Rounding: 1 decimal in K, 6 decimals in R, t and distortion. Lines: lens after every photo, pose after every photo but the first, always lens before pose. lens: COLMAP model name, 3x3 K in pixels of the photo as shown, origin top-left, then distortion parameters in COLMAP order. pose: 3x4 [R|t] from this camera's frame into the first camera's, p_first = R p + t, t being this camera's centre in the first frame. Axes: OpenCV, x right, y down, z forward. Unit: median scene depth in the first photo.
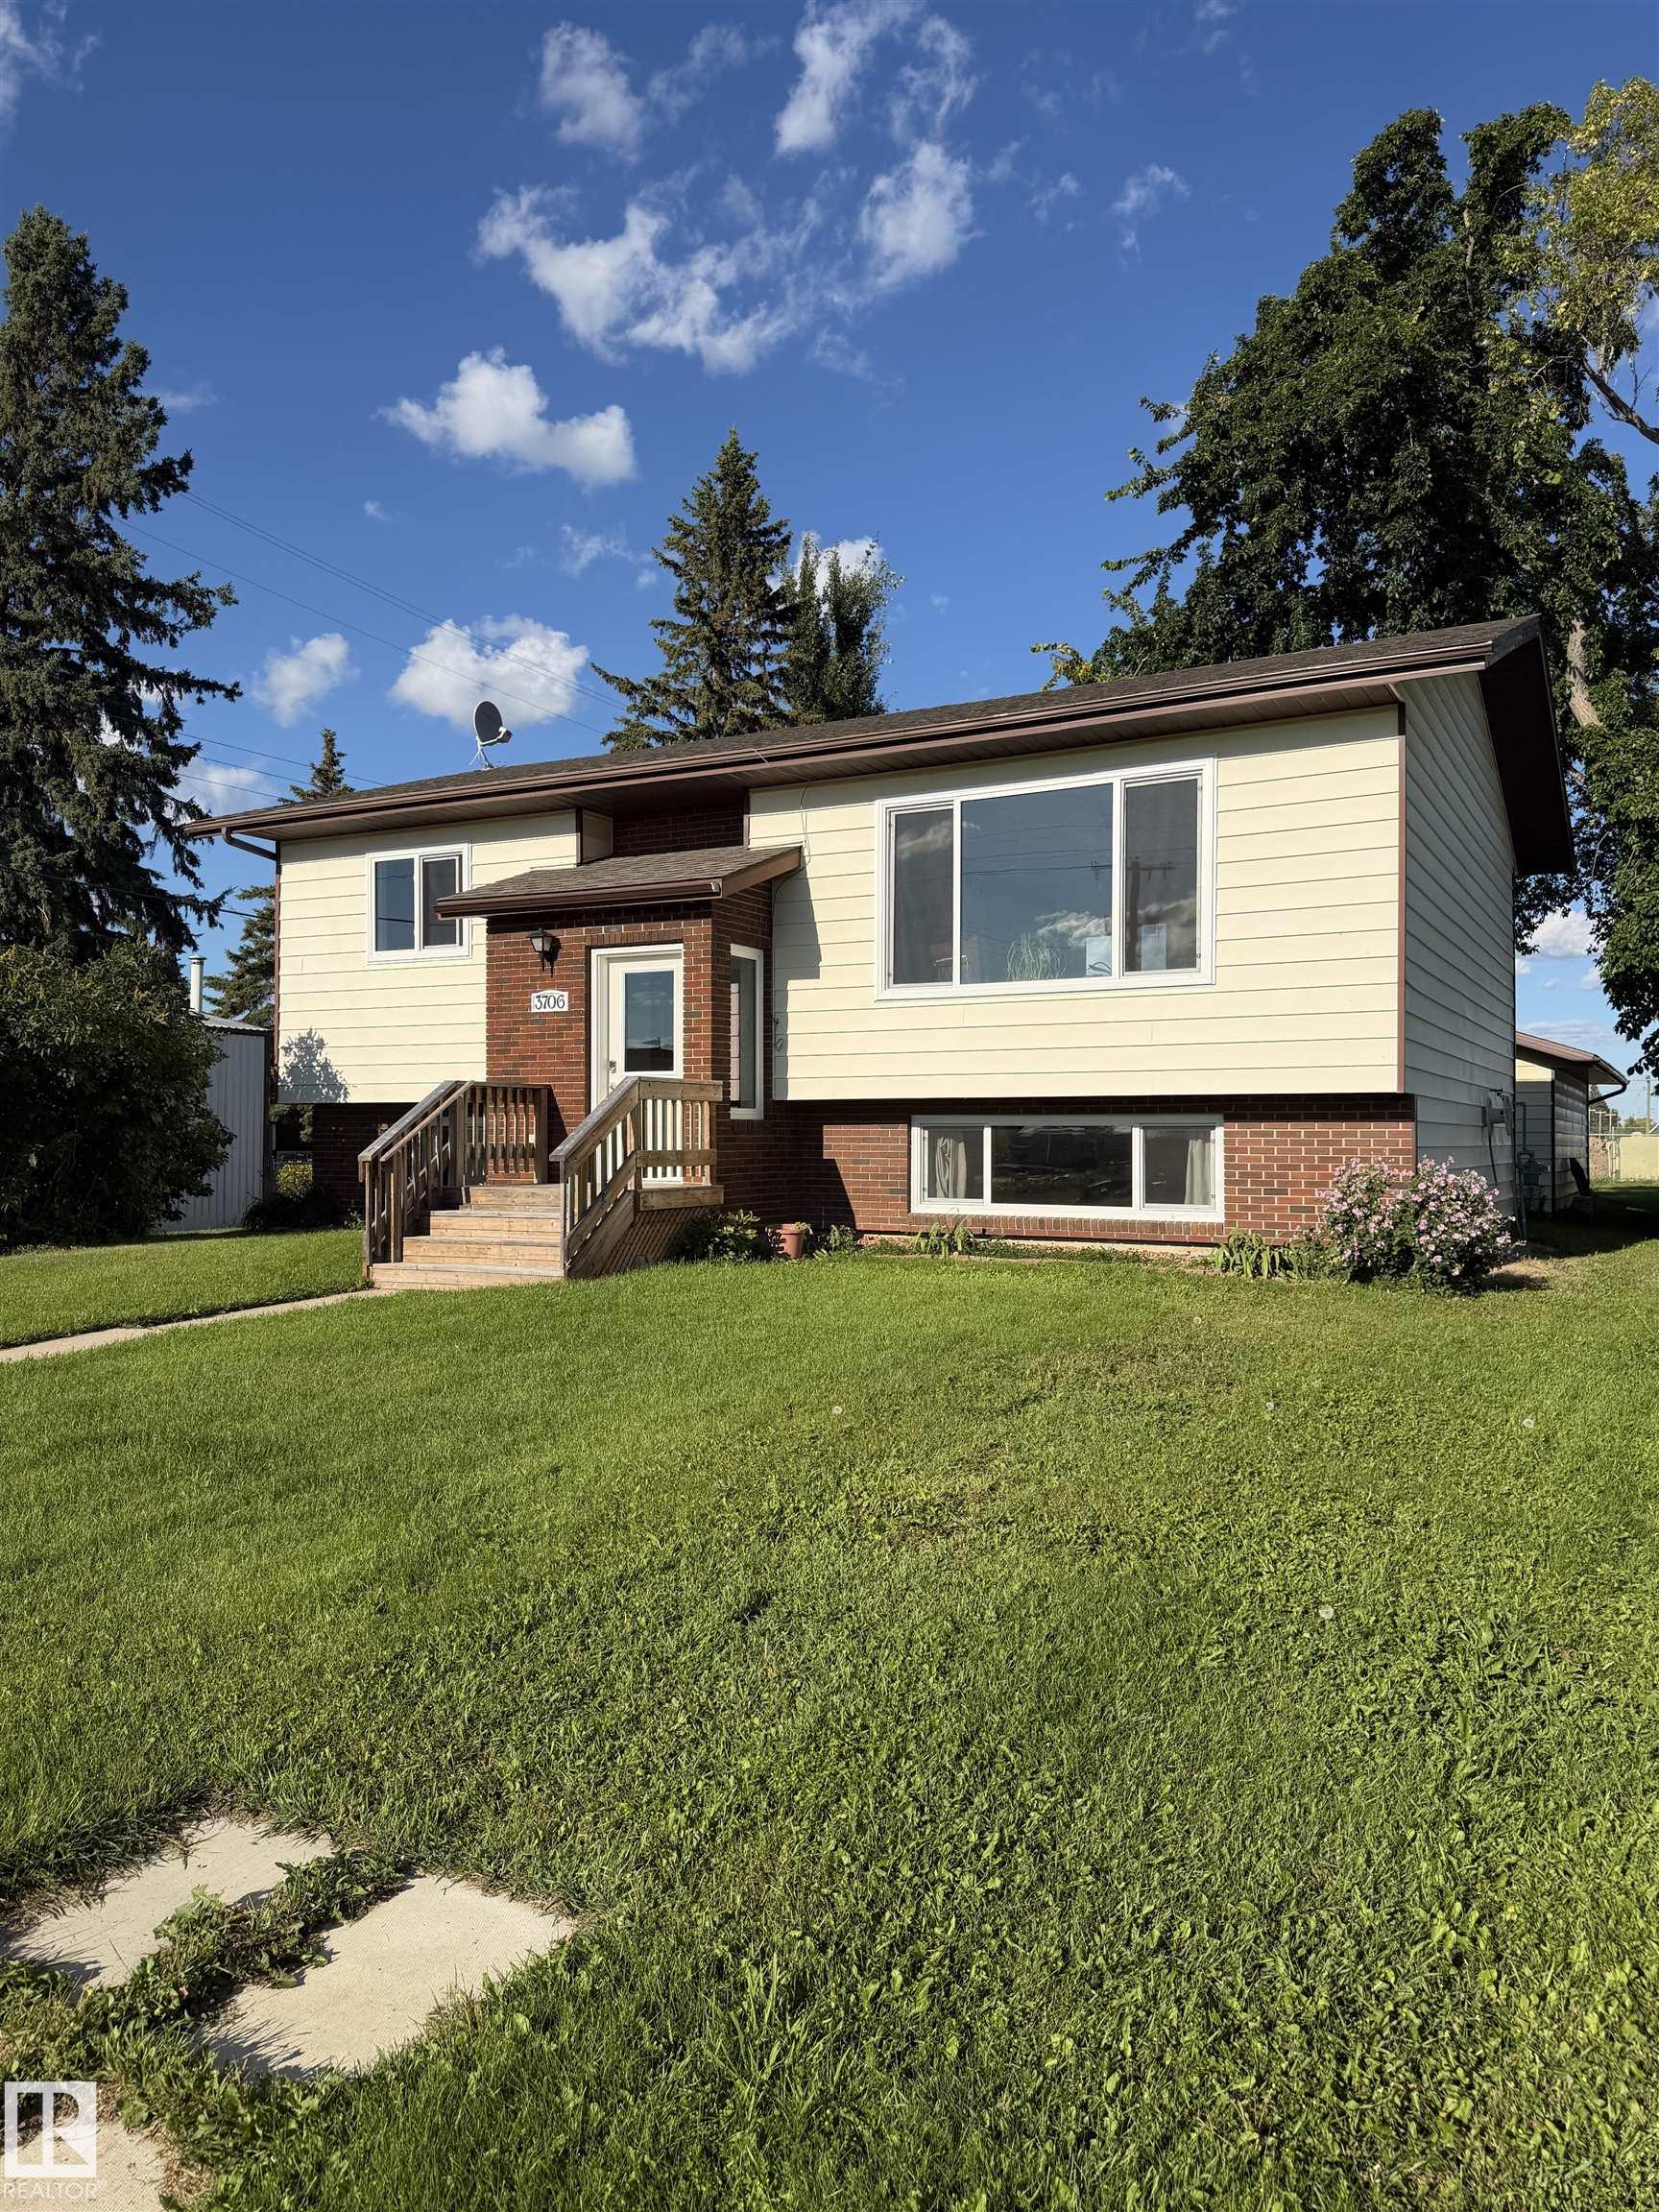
lens RADIAL K [[1602.6, 0, 826.9], [0, 1602.6, 1119.7], [0, 0, 1]] dist [0.022142, -0.028081]
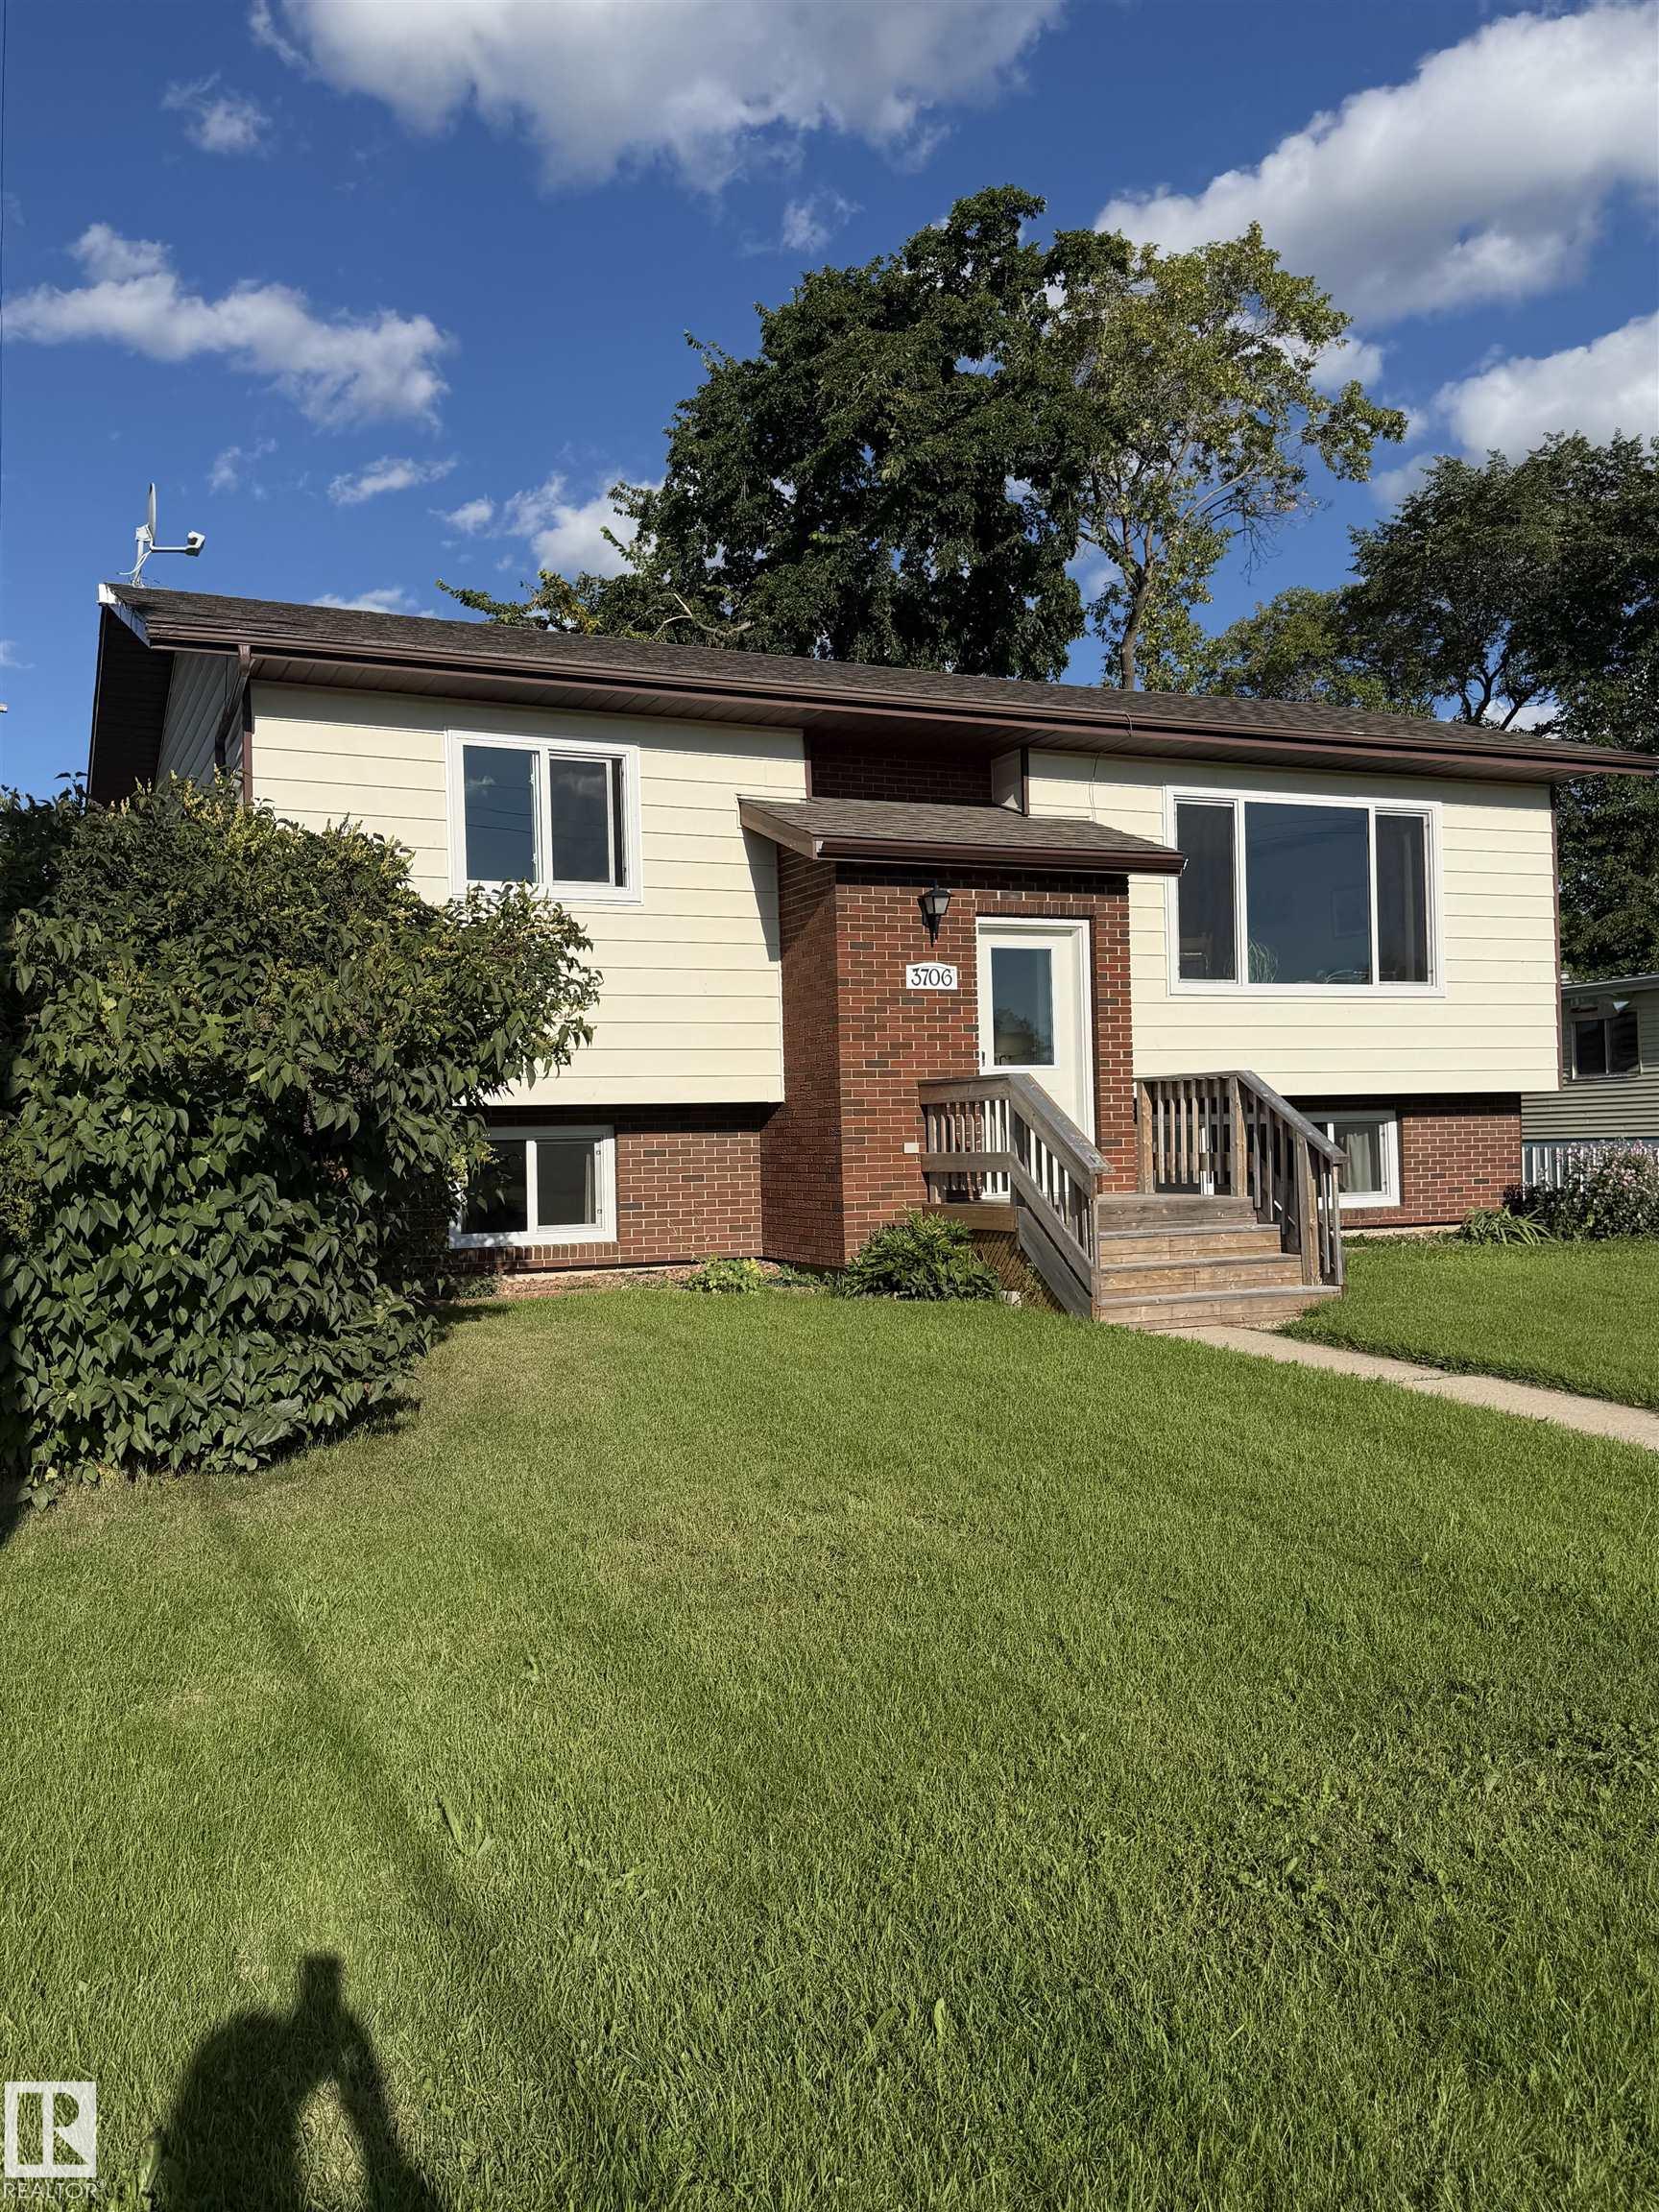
lens RADIAL K [[1845.4, 0, 821.1], [0, 1845.4, 1150.9], [0, 0, 1]] dist [0.006602, -0.036885]
pose [[0.590997, -0.021196, 0.806395, -0.960659], [0.018255, 0.999750, 0.012900, 0.000797], [-0.806467, 0.007096, 0.591236, 0.502439]]
